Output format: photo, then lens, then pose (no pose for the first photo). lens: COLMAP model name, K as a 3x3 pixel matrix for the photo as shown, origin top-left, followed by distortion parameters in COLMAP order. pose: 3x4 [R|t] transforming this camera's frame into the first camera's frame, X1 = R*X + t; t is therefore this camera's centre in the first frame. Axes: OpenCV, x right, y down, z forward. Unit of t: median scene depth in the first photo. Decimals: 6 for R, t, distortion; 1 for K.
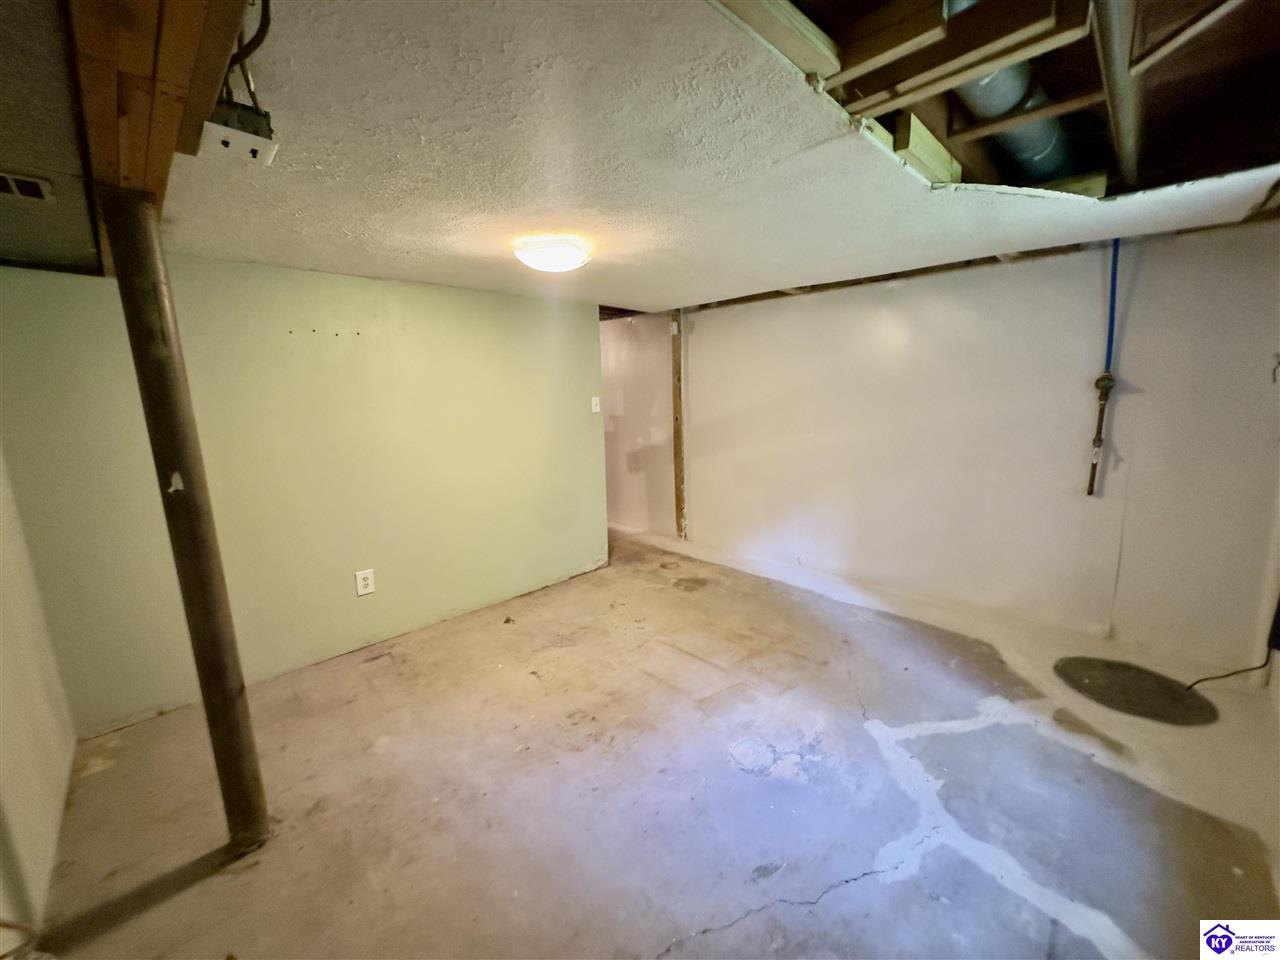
lens RADIAL K [[511.6, 0, 640.8], [0, 511.6, 480.9], [0, 0, 1]] dist [0.000045, -0.000362]
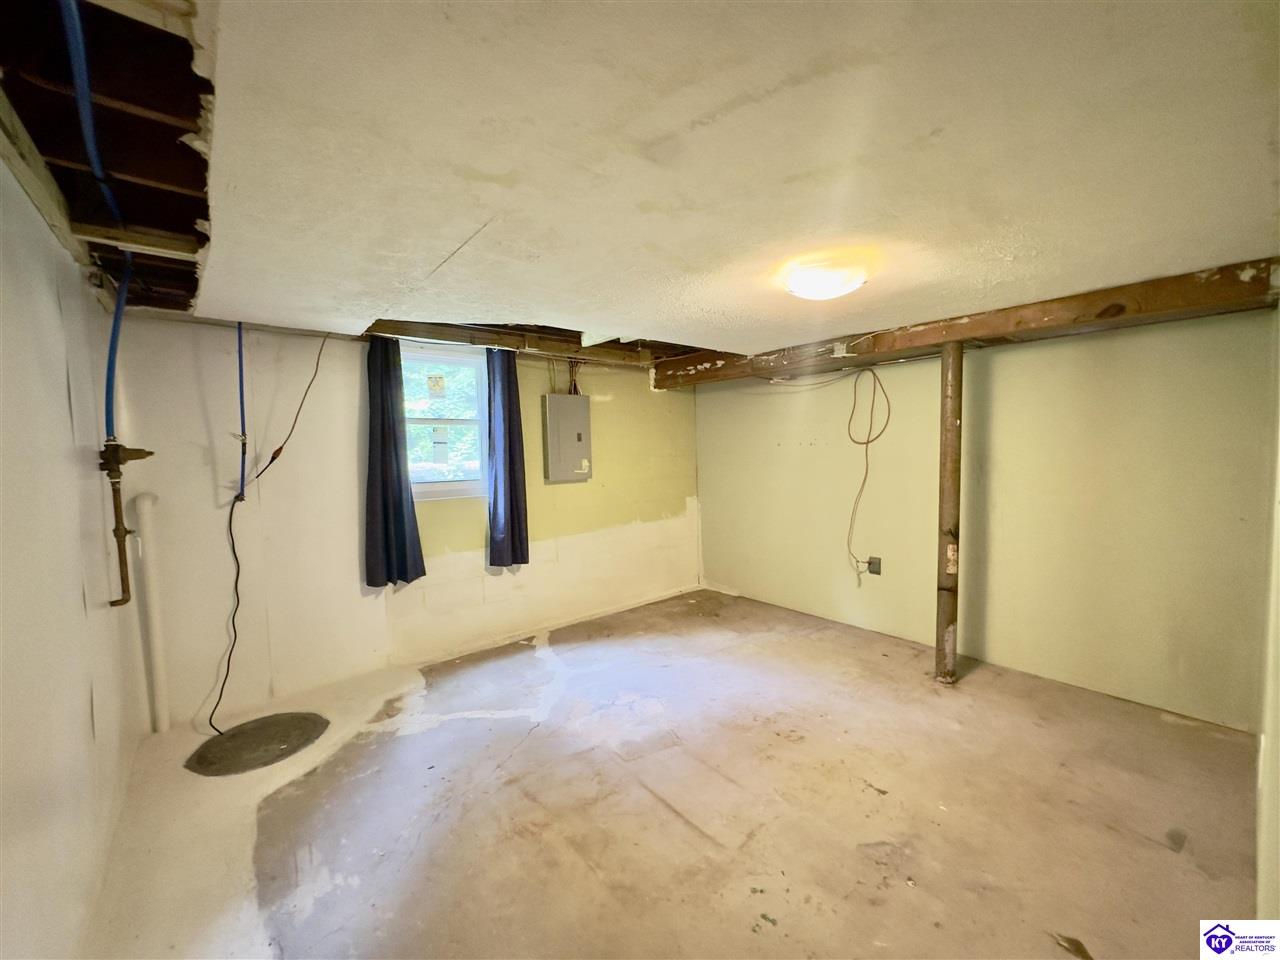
lens RADIAL K [[511.6, 0, 640.3], [0, 511.6, 481.2], [0, 0, 1]] dist [0.000045, -0.000362]
pose [[-0.994375, 0.035414, 0.099824, 0.068190], [0.058404, 0.969552, 0.237819, -0.322487], [-0.088363, 0.242311, -0.966166, 1.880267]]
